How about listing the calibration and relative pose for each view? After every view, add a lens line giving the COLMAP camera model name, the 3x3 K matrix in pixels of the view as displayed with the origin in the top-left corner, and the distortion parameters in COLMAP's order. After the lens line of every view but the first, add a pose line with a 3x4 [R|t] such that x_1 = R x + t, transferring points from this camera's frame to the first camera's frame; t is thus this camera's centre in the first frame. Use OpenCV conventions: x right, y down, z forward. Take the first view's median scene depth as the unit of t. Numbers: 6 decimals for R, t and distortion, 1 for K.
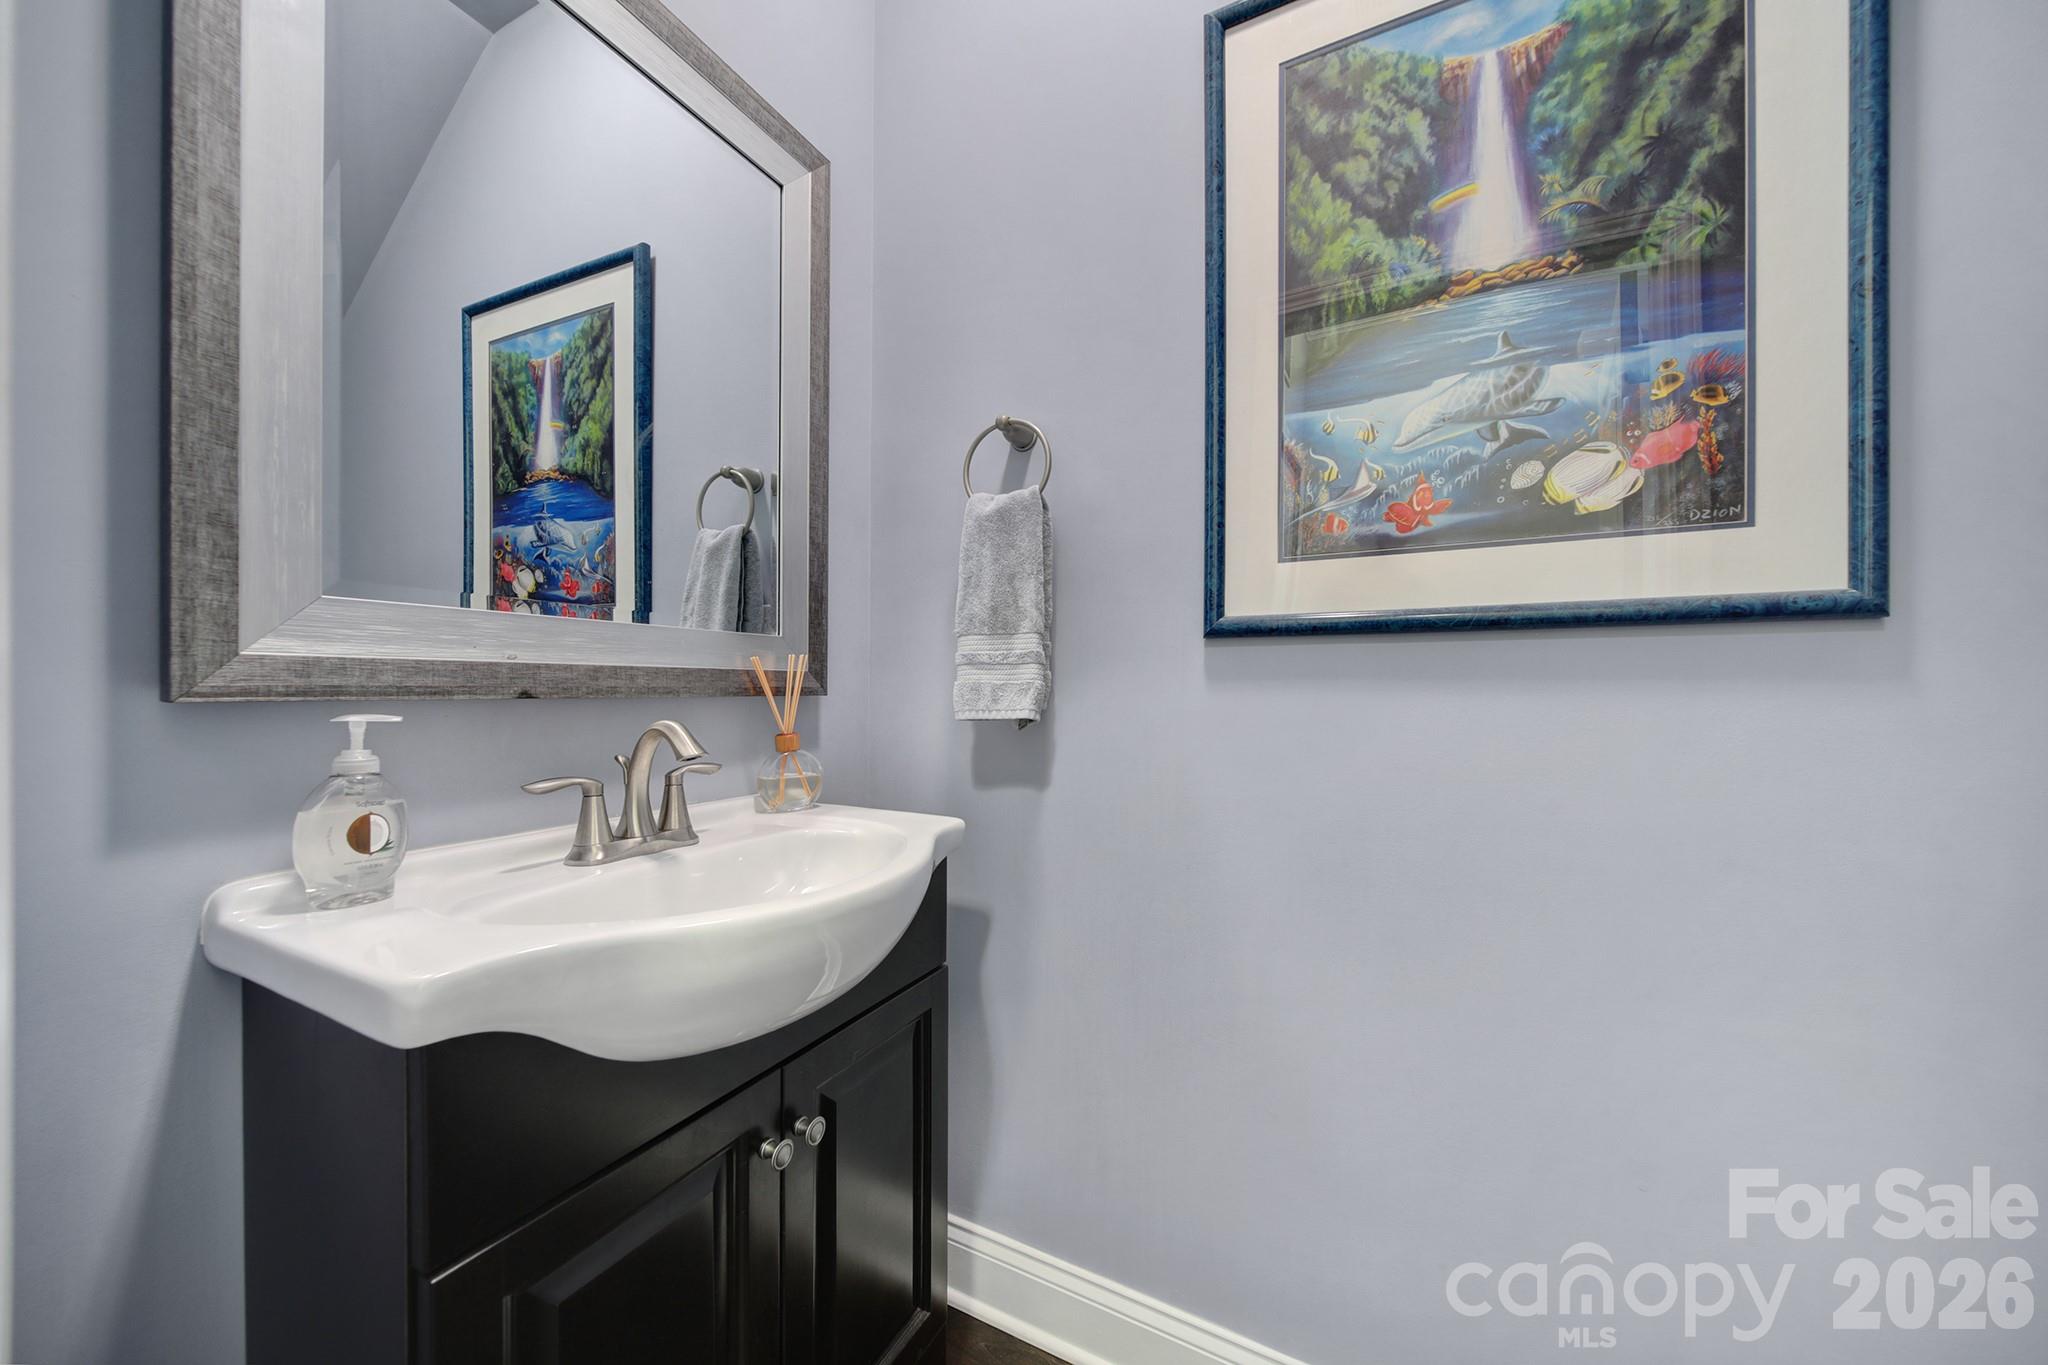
lens RADIAL K [[727.4, 0, 1026.6], [0, 727.4, 689.3], [0, 0, 1]] dist [-0.000871, -0.002058]
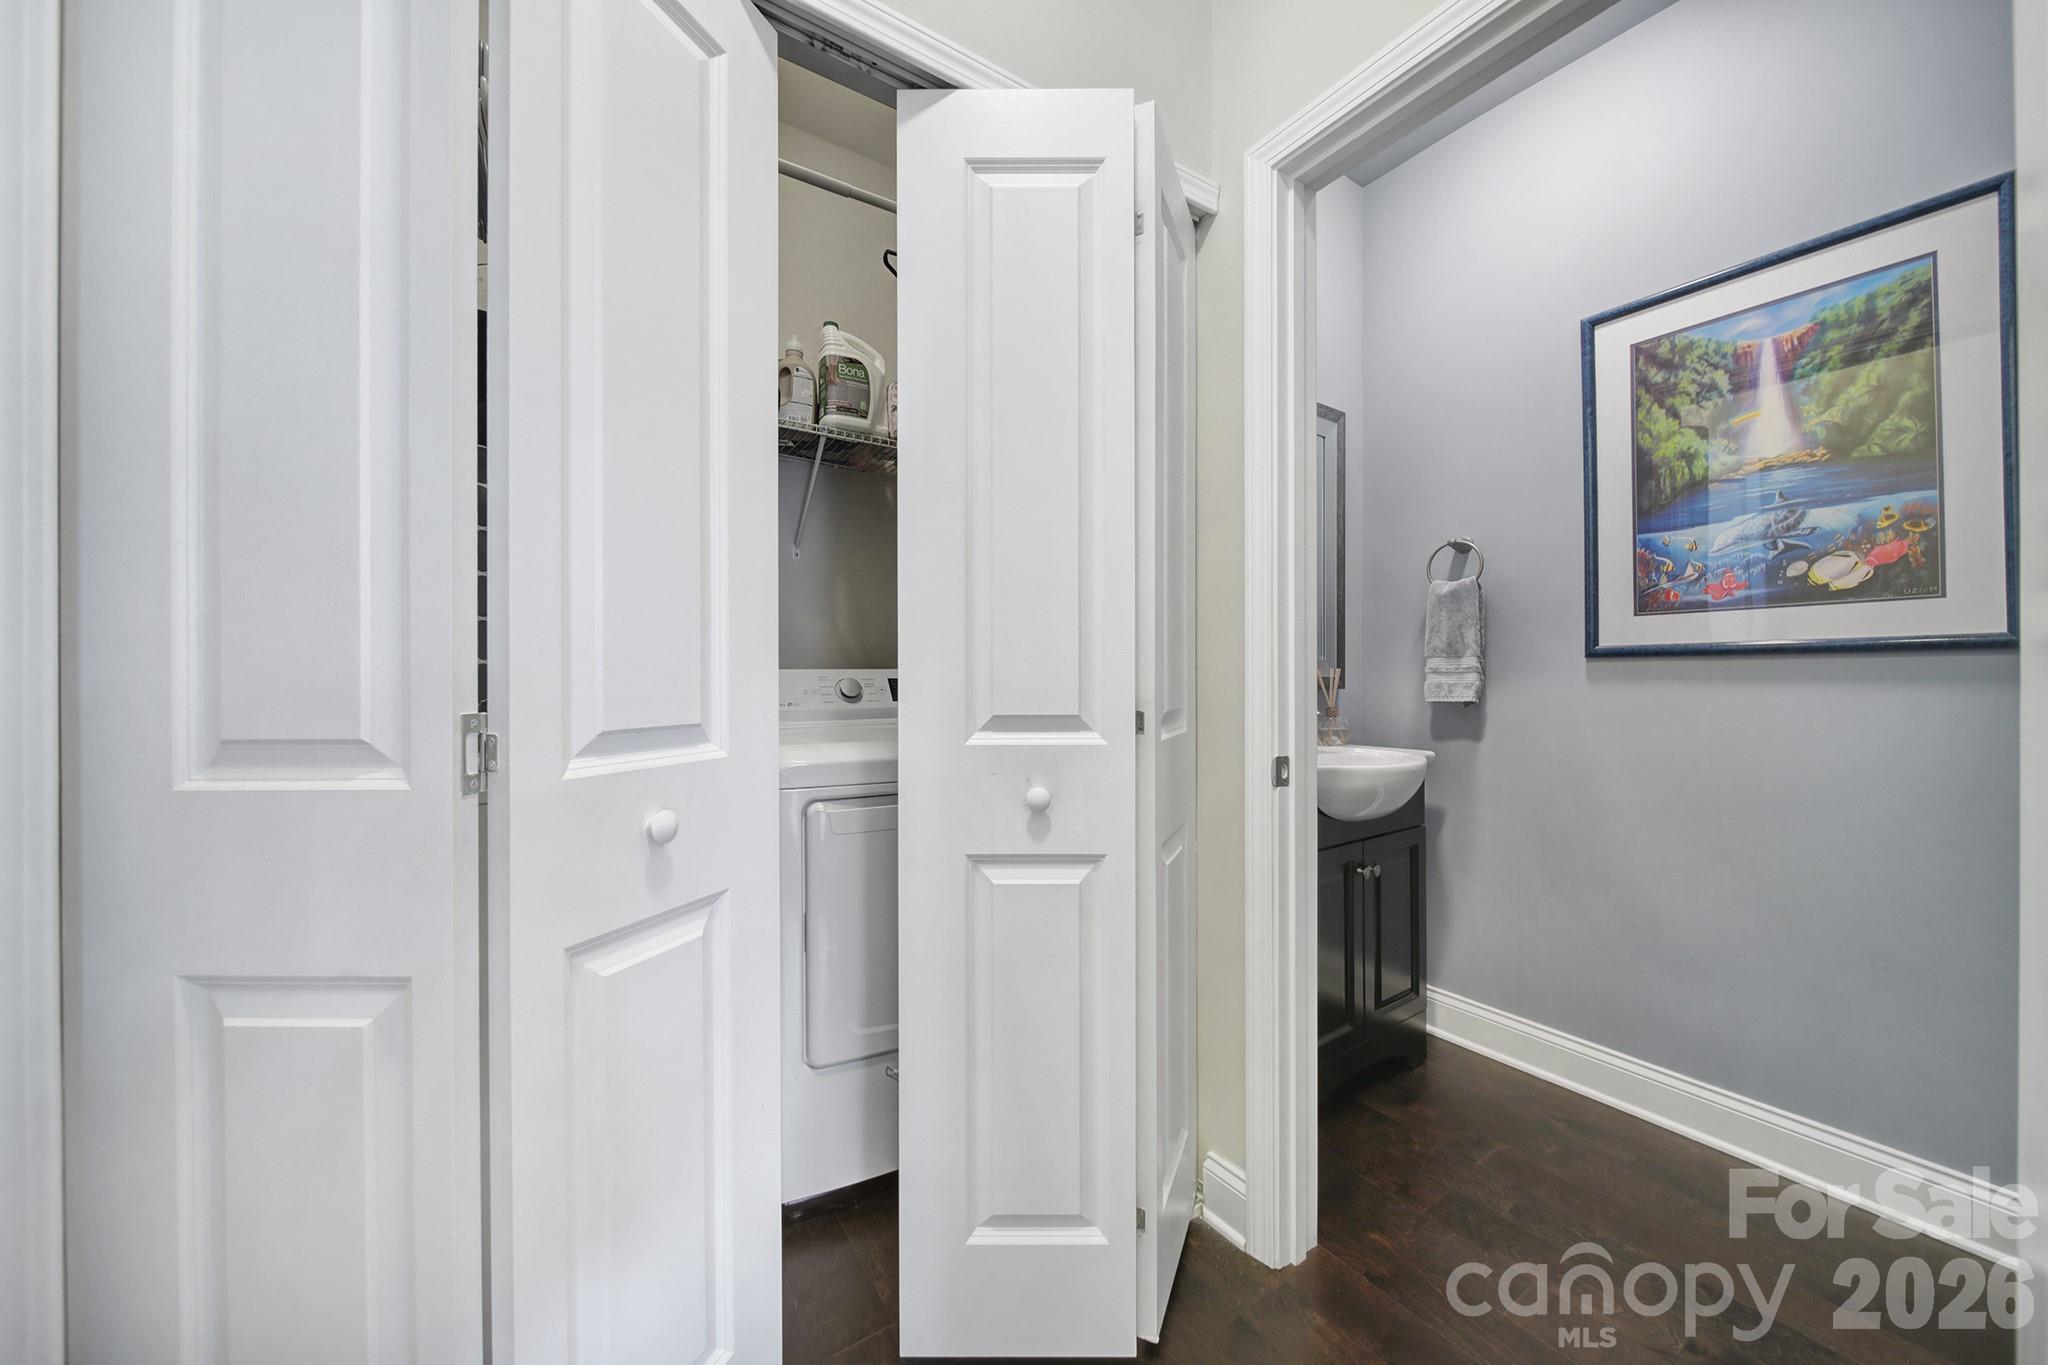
lens RADIAL K [[727.4, 0, 1015.9], [0, 727.4, 674.4], [0, 0, 1]] dist [-0.000871, -0.002058]
pose [[0.873878, -0.008523, -0.486071, -0.131252], [0.004740, 0.999948, -0.009011, -0.022104], [0.486122, 0.005571, 0.873873, -1.432265]]
